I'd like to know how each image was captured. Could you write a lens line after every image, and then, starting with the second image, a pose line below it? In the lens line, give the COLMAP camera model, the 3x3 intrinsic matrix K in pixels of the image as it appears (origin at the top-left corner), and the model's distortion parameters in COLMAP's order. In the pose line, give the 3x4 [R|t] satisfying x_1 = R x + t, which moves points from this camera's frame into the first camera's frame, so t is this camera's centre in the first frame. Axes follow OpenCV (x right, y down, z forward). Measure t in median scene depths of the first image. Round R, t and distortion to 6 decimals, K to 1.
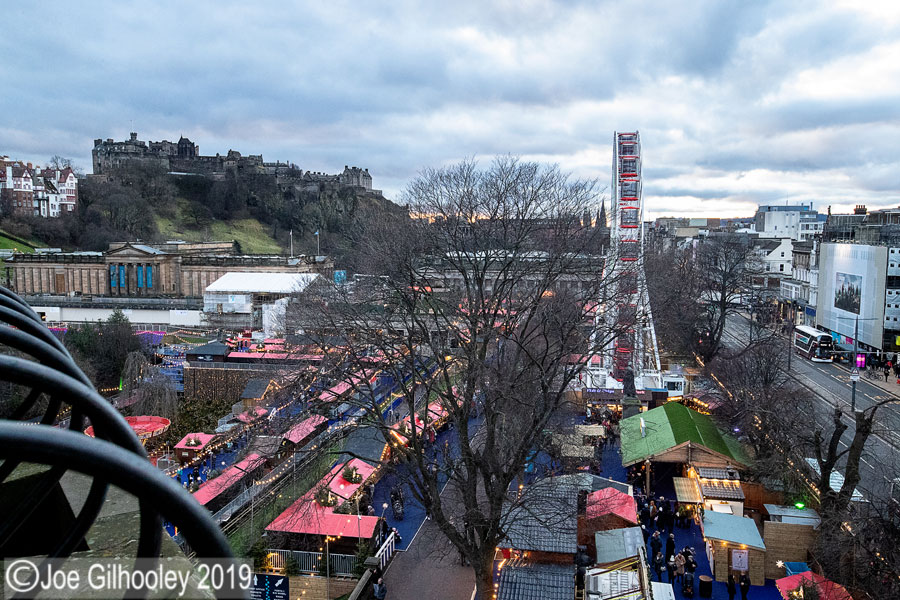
lens RADIAL K [[744.5, 0, 448.6], [0, 744.5, 297.8], [0, 0, 1]] dist [-0.025026, 0.123724]
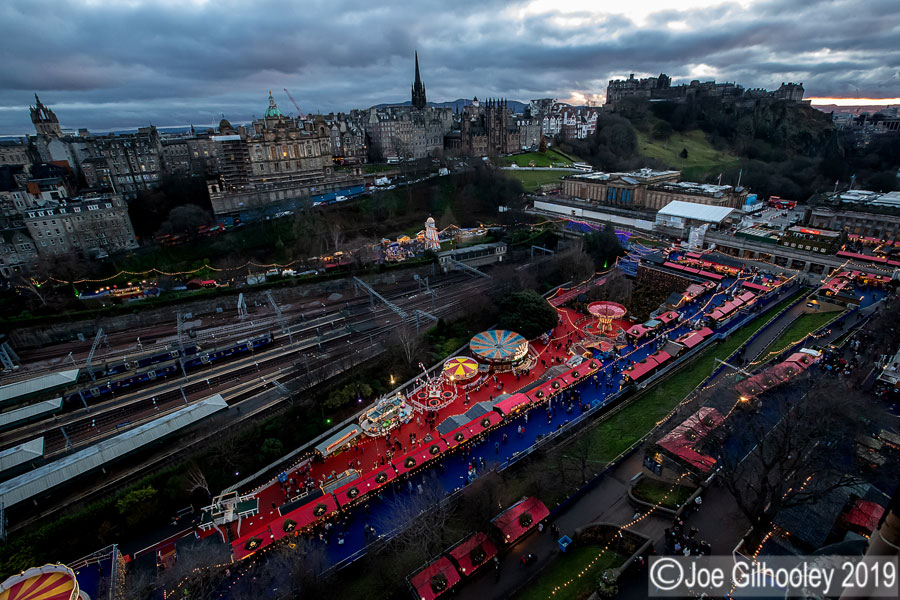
lens RADIAL K [[413.9, 0, 450.0], [0, 413.9, 296.3], [0, 0, 1]] dist [-0.055858, 0.020880]
pose [[0.716198, 0.245350, -0.653348, -0.000028], [-0.022633, 0.943840, 0.329627, -0.114510], [0.697530, -0.221291, 0.681530, -0.041708]]
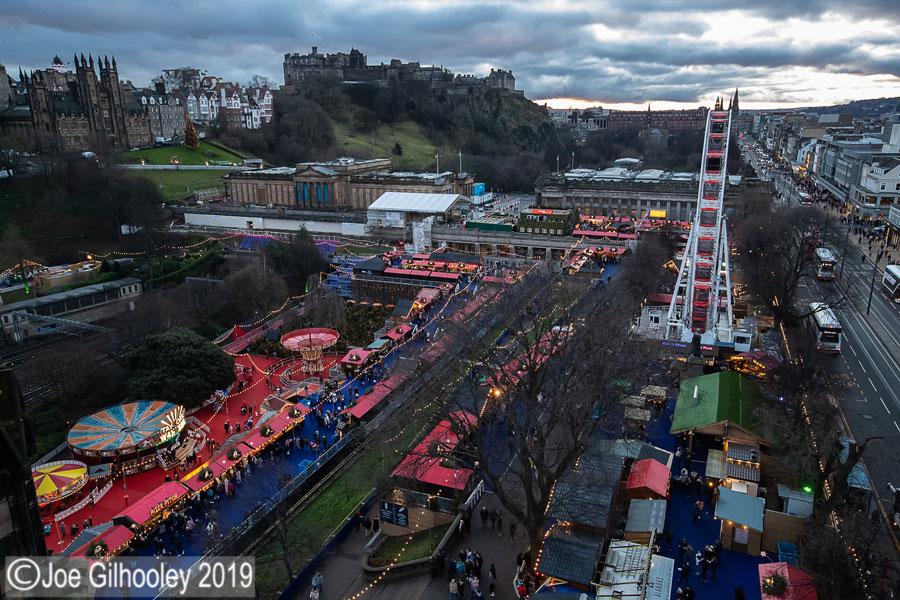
lens RADIAL K [[642.2, 0, 449.2], [0, 642.2, 296.0], [0, 0, 1]] dist [-0.038696, 0.086057]
pose [[0.978968, 0.042657, -0.199505, 0.020882], [-0.005242, 0.982833, 0.184425, -0.057058], [0.203948, -0.179500, 0.962385, -0.022399]]
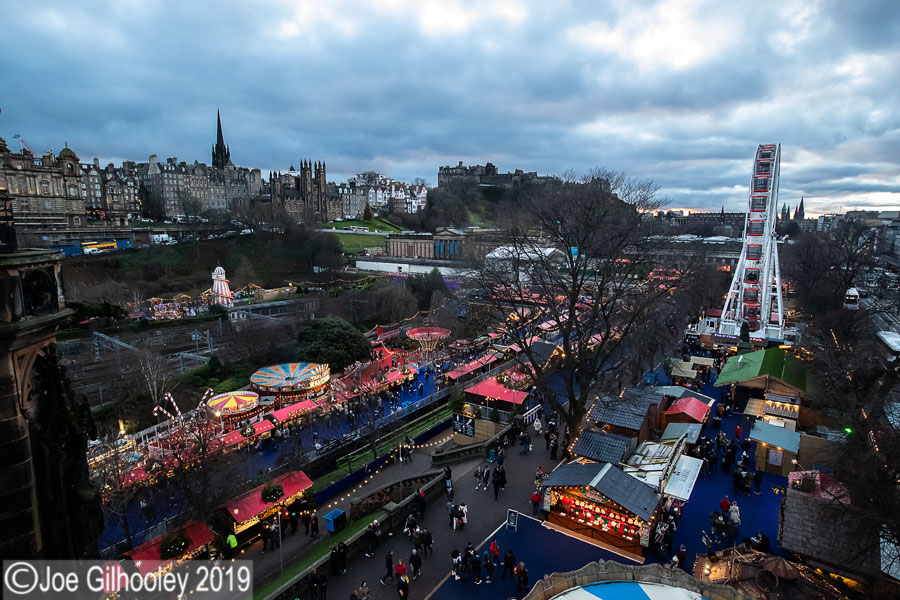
lens RADIAL K [[487.8, 0, 449.1], [0, 487.8, 298.1], [0, 0, 1]] dist [-0.058470, 0.045380]
pose [[0.909587, 0.063465, -0.410639, 0.040134], [-0.035952, 0.996581, 0.074388, 0.002617], [0.413956, -0.052899, 0.908758, -0.009016]]
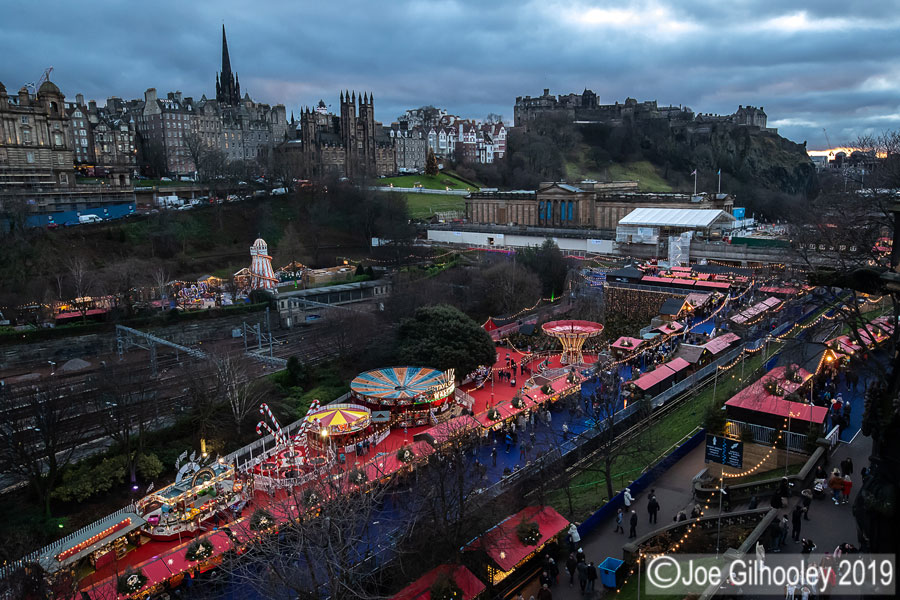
lens RADIAL K [[679.7, 0, 448.4], [0, 679.7, 297.4], [0, 0, 1]] dist [-0.045640, 0.125865]
pose [[0.866483, 0.073864, -0.493712, -0.022403], [-0.028093, 0.994641, 0.099503, 0.006530], [0.498416, -0.072348, 0.863914, -0.050592]]
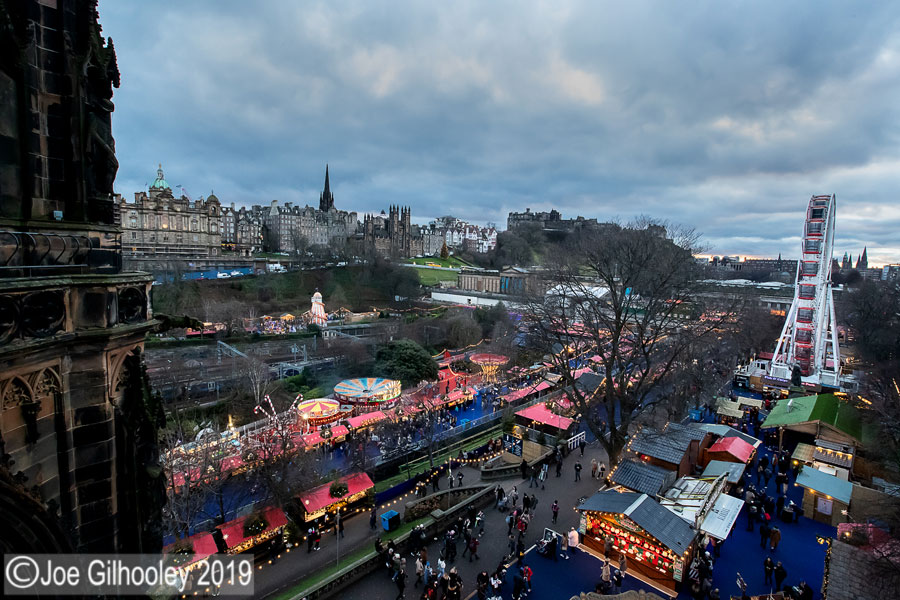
lens RADIAL K [[430.6, 0, 448.5], [0, 430.6, 298.9], [0, 0, 1]] dist [-0.057908, 0.024429]
pose [[0.833512, 0.072950, -0.547664, 0.044421], [-0.075532, 0.996984, 0.017845, 0.002360], [0.547314, 0.026492, 0.836508, -0.005719]]
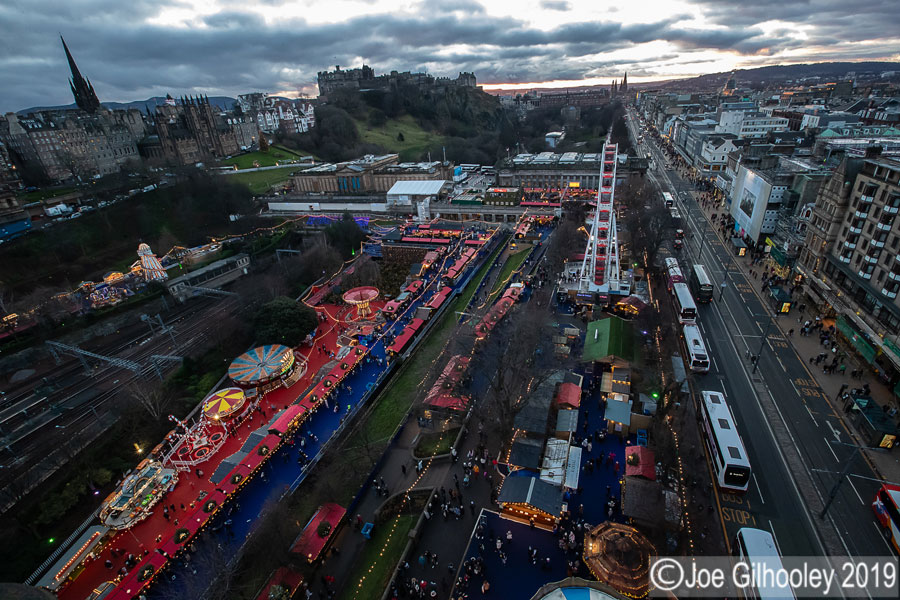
lens RADIAL K [[413.9, 0, 450.0], [0, 413.9, 296.3], [0, 0, 1]] dist [-0.055858, 0.020880]
pose [[0.983385, 0.005737, -0.181443, 0.020864], [0.060005, 0.933047, 0.354716, -0.115110], [0.171330, -0.359710, 0.917200, -0.028714]]
